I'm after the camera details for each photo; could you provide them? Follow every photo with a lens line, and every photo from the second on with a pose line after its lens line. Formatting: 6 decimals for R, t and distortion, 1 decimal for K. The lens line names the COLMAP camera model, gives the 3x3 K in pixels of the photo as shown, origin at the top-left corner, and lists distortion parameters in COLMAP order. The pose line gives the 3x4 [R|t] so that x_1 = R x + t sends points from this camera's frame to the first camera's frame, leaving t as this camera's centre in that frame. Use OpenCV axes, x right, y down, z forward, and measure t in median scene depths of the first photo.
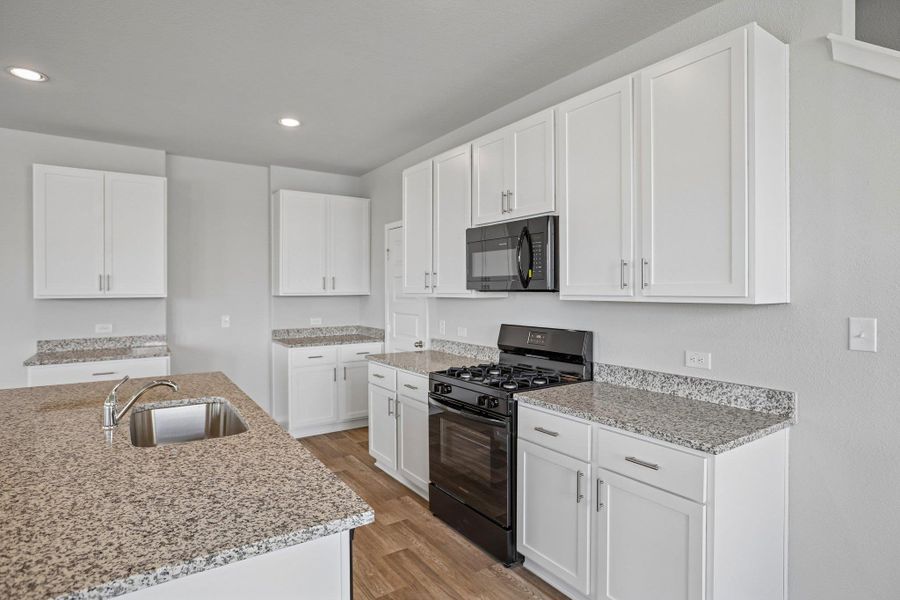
lens RADIAL K [[470.9, 0, 448.4], [0, 470.9, 294.8], [0, 0, 1]] dist [-0.009476, 0.000714]
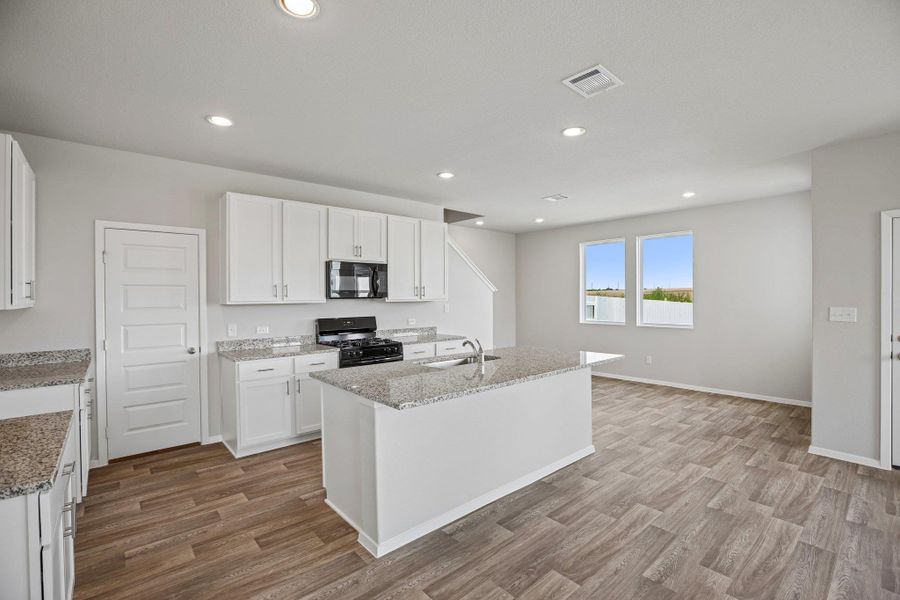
lens RADIAL K [[403.5, 0, 446.7], [0, 403.5, 295.5], [0, 0, 1]] dist [-0.025358, 0.001553]
pose [[-0.103741, 0.002550, 0.994601, -1.331354], [0.016237, 0.999868, -0.000870, -0.010304], [-0.994472, 0.016059, -0.103769, 0.711288]]
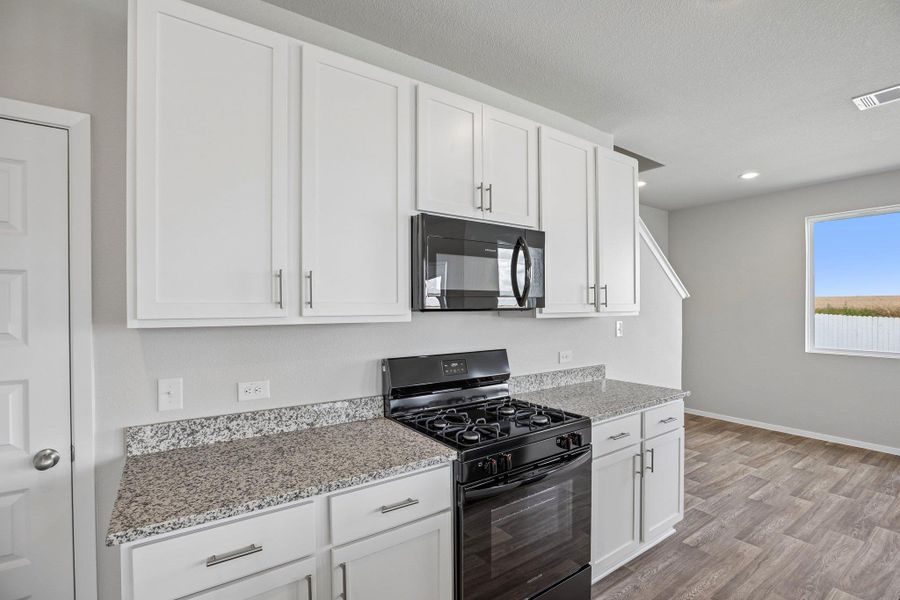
lens RADIAL K [[414.5, 0, 450.9], [0, 414.5, 304.8], [0, 0, 1]] dist [-0.050936, 0.018402]
pose [[-0.010743, 0.007394, 0.999915, -0.497349], [0.011489, 0.999908, -0.007270, -0.011187], [-0.999876, 0.011410, -0.010827, 0.925330]]
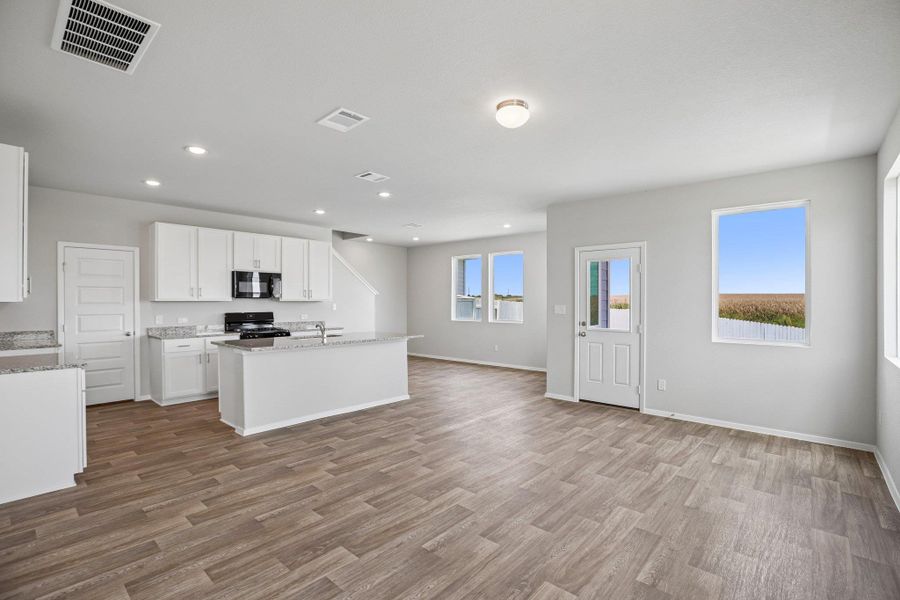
lens RADIAL K [[414.5, 0, 450.9], [0, 414.5, 304.8], [0, 0, 1]] dist [-0.050936, 0.018402]
pose [[-0.238271, -0.008552, 0.971161, -2.023917], [0.008028, 0.999910, 0.010775, 0.011651], [-0.971166, 0.010364, -0.238181, 0.439600]]
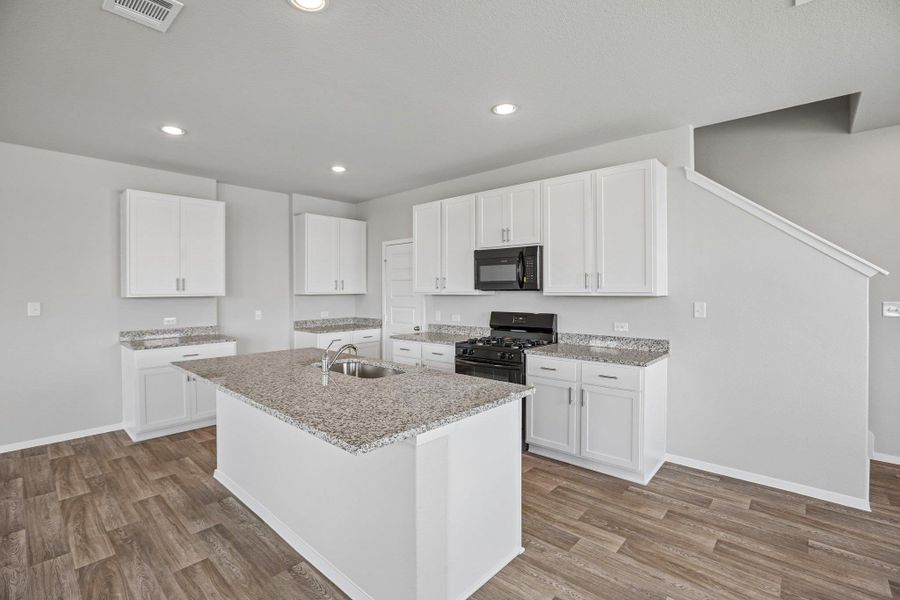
lens RADIAL K [[403.5, 0, 446.7], [0, 403.5, 295.5], [0, 0, 1]] dist [-0.025358, 0.001553]
pose [[0.971835, -0.004833, 0.235614, -0.347687], [0.004100, 0.999985, 0.003600, 0.003422], [-0.235628, -0.002533, 0.971840, -0.260187]]
